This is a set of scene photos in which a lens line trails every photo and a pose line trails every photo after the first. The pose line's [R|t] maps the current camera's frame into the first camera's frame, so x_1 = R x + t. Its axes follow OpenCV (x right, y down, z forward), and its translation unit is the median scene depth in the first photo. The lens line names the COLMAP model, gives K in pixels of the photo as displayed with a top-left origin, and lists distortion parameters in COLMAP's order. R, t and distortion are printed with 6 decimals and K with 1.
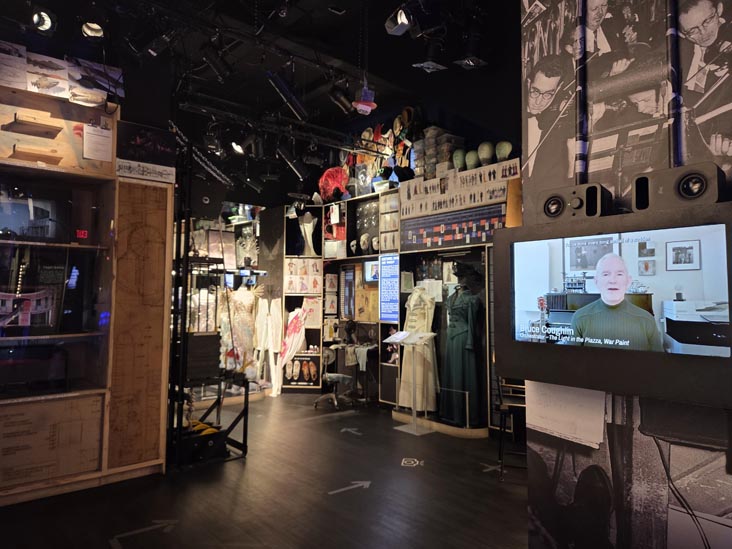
lens RADIAL K [[508.2, 0, 366.0], [0, 508.2, 274.5], [0, 0, 1]] dist [0.038621, -0.004943]
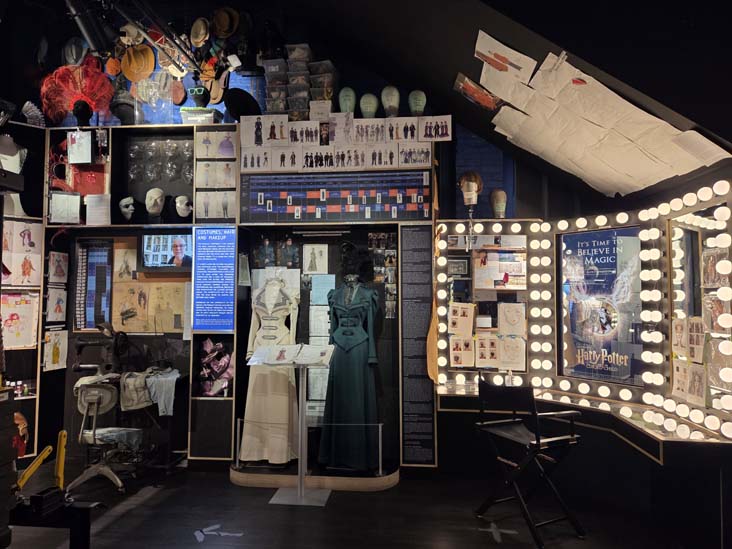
lens RADIAL K [[508.2, 0, 366.0], [0, 508.2, 274.5], [0, 0, 1]] dist [0.038621, -0.004943]
pose [[0.720954, 0.025002, 0.692532, -0.263084], [-0.032902, 0.999457, -0.001831, 0.016987], [-0.692202, -0.021466, 0.721385, 0.412760]]
